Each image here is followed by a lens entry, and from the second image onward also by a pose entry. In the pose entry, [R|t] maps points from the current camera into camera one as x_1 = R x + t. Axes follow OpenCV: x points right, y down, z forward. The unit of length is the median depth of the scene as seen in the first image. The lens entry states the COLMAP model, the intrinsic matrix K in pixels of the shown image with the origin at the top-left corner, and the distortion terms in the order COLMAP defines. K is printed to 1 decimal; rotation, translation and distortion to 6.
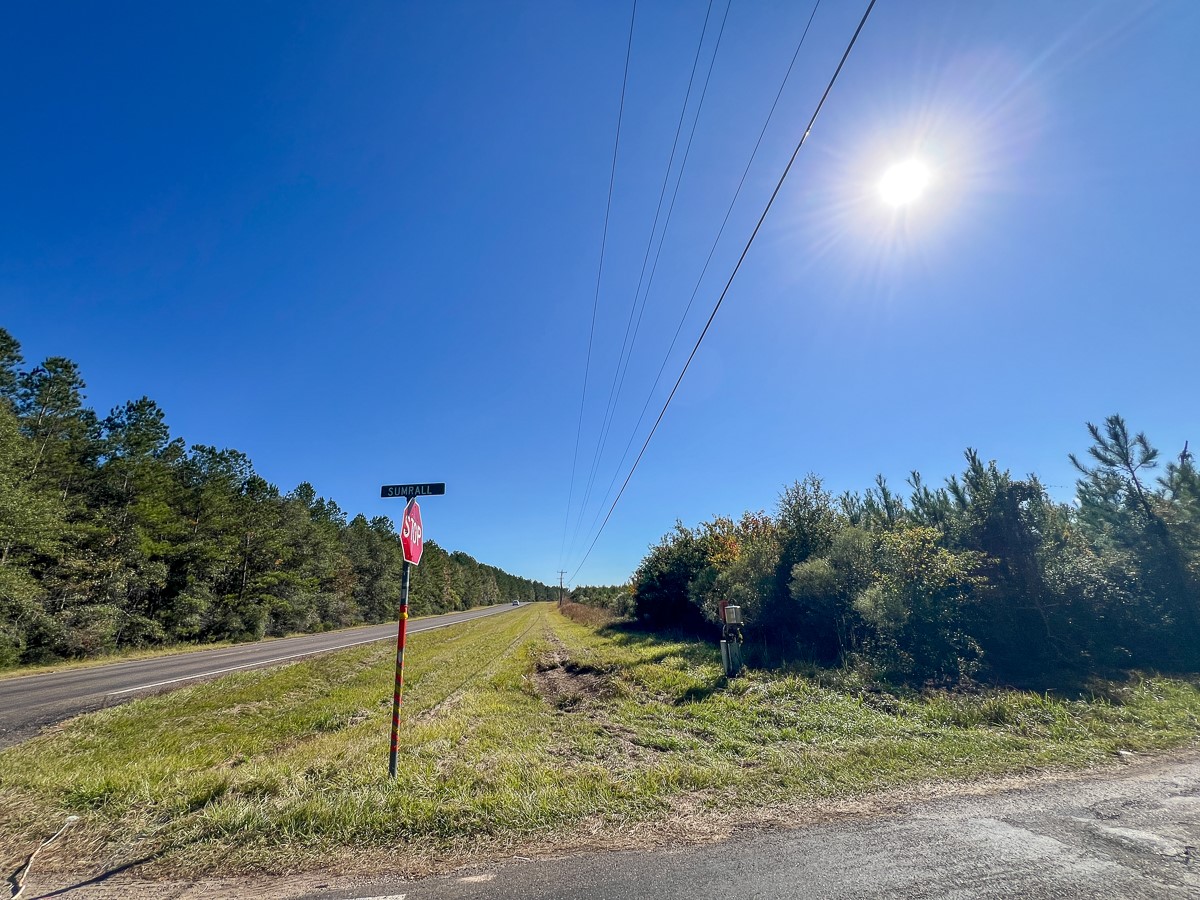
lens RADIAL K [[481.7, 0, 600.0], [0, 481.7, 450.0], [0, 0, 1]] dist [-0.003487, 0.000230]
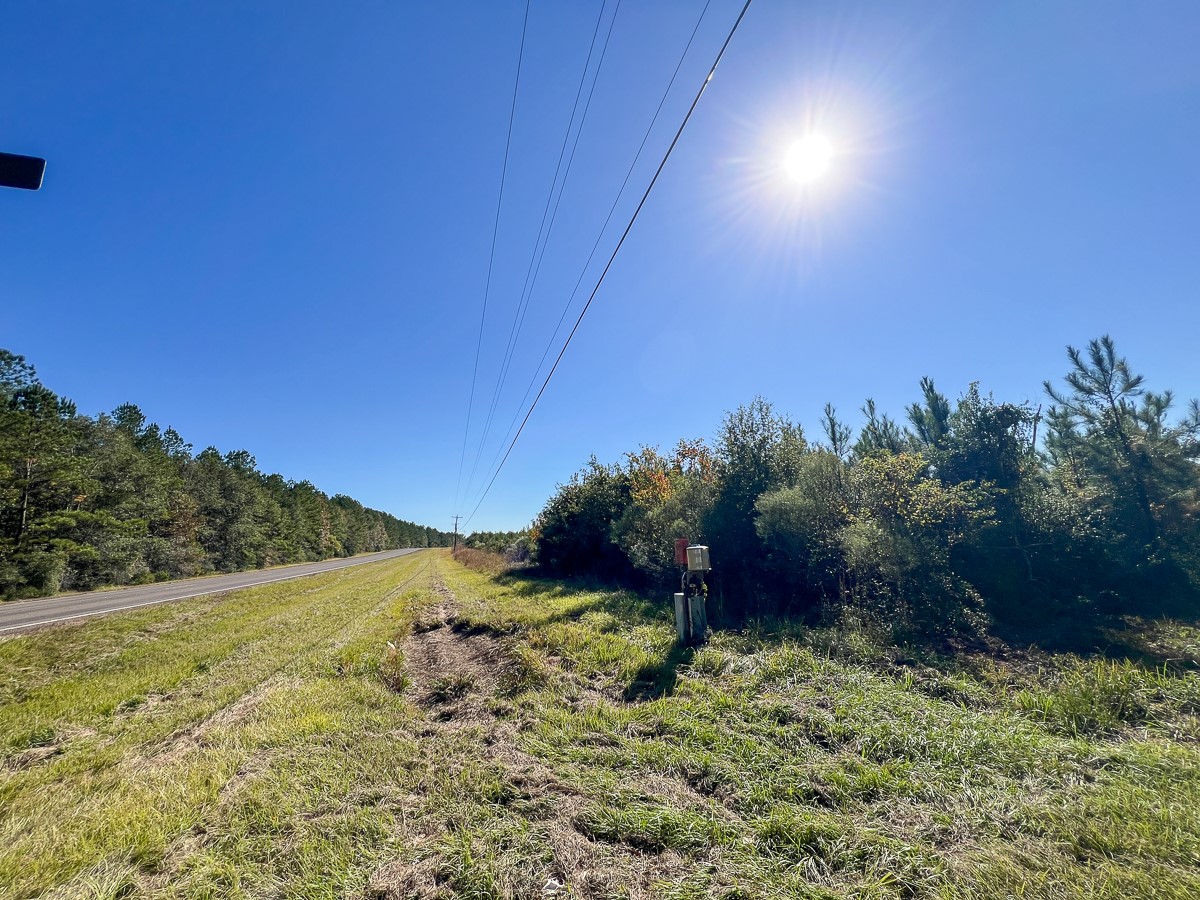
lens RADIAL K [[481.7, 0, 600.0], [0, 481.7, 450.0], [0, 0, 1]] dist [-0.003487, 0.000230]
pose [[0.978290, 0.037317, 0.203854, -0.006390], [-0.058611, 0.993316, 0.099438, 0.062213], [-0.198781, -0.109228, 0.973938, 0.181703]]
